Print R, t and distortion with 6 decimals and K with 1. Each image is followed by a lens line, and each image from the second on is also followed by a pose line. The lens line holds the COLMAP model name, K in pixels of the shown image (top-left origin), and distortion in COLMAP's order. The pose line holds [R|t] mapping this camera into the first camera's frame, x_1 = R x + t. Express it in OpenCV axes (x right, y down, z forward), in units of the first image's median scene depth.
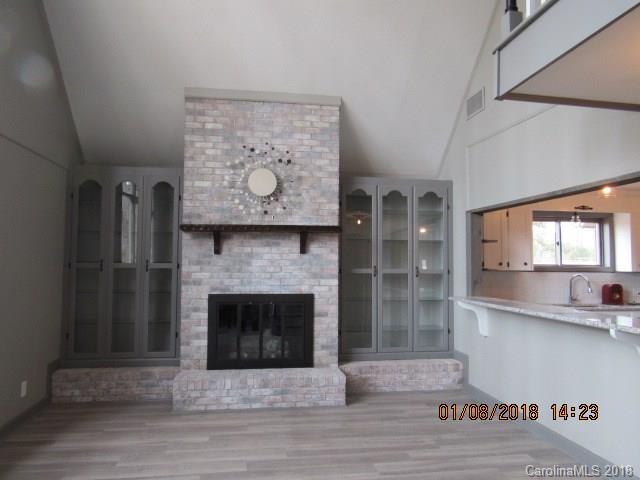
lens RADIAL K [[453.0, 0, 320.0], [0, 453.0, 240.0], [0, 0, 1]] dist [-0.029790, 0.002229]
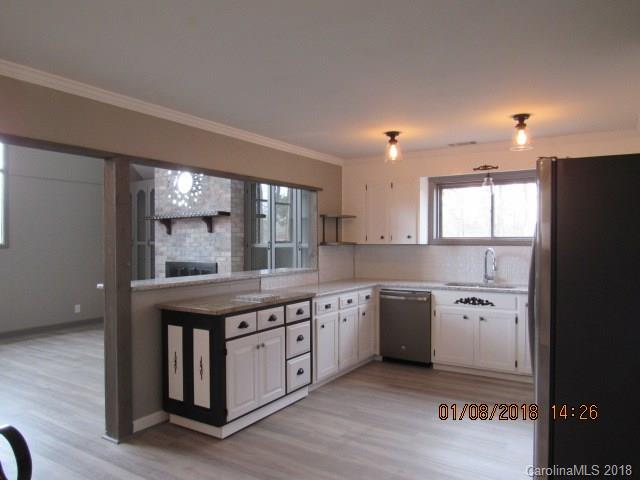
lens RADIAL K [[453.0, 0, 320.0], [0, 453.0, 240.0], [0, 0, 1]] dist [-0.029790, 0.002229]
pose [[0.757694, -0.014940, -0.652439, 1.071068], [0.047513, 0.998348, 0.032318, 0.023419], [0.650879, -0.055487, 0.757152, 0.194574]]
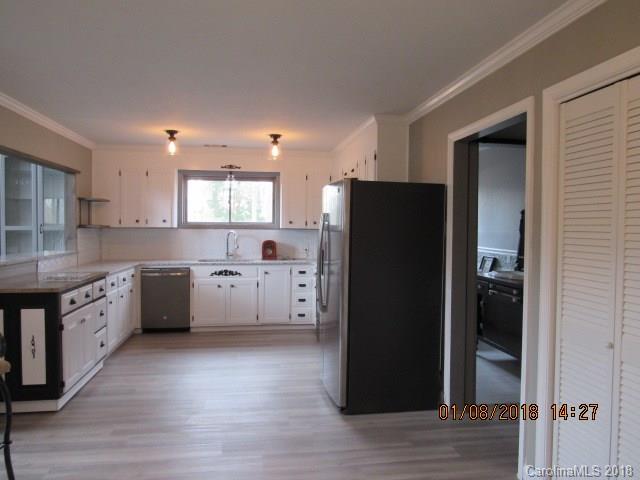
lens RADIAL K [[453.0, 0, 320.0], [0, 453.0, 240.0], [0, 0, 1]] dist [-0.029790, 0.002229]
pose [[0.999853, -0.005951, 0.016057, 0.927192], [0.004594, 0.996517, 0.083267, 0.012654], [-0.016497, -0.083181, 0.996398, -0.074116]]
